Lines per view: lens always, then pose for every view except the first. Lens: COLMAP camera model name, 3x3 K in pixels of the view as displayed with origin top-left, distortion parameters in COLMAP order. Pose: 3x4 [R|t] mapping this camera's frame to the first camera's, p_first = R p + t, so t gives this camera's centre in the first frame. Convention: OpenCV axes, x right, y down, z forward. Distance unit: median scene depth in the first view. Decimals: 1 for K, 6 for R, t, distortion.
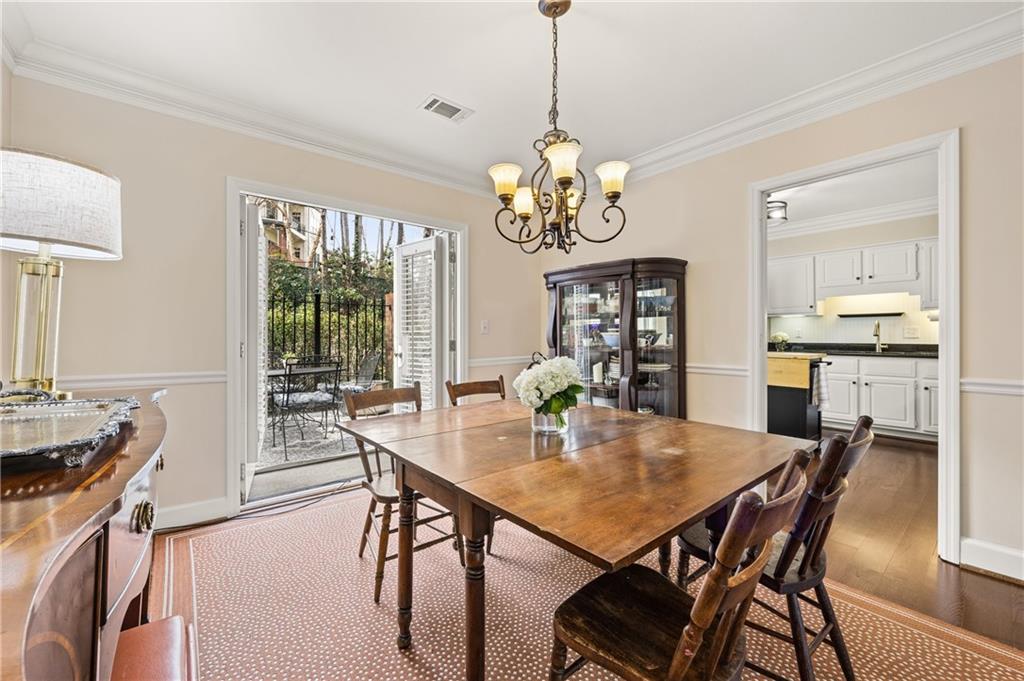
lens RADIAL K [[408.7, 0, 513.3], [0, 408.7, 336.2], [0, 0, 1]] dist [-0.000356, -0.000170]
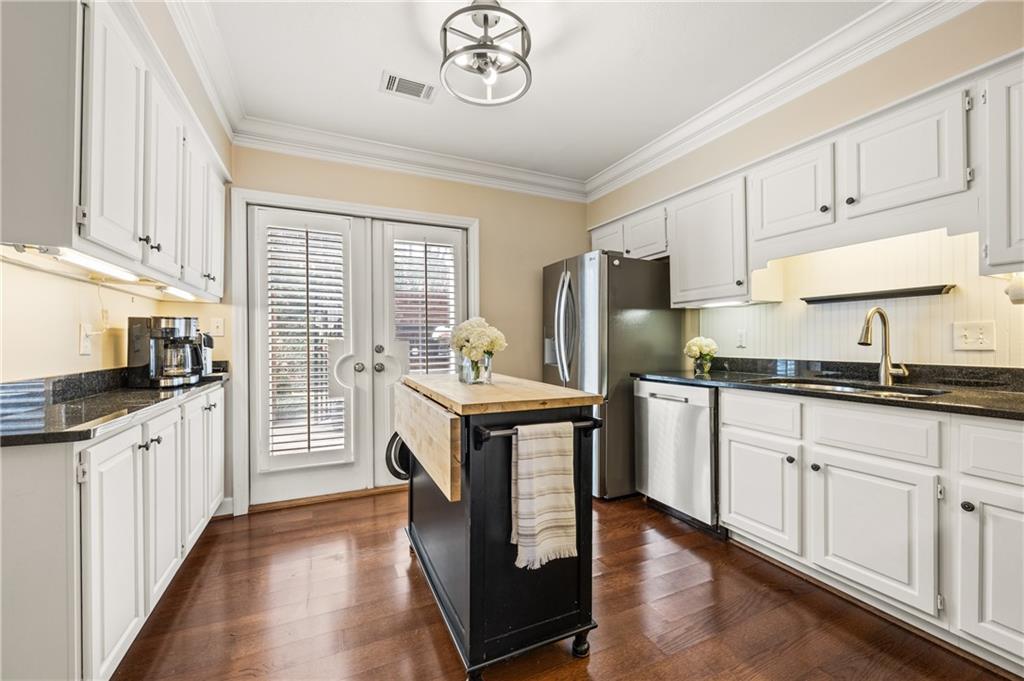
lens RADIAL K [[408.7, 0, 519.7], [0, 408.7, 342.1], [0, 0, 1]] dist [-0.000356, -0.000170]
pose [[0.971360, -0.001420, -0.237610, 1.027311], [0.001598, 0.999999, 0.000554, -0.007033], [0.237608, -0.000918, 0.971361, 0.828716]]
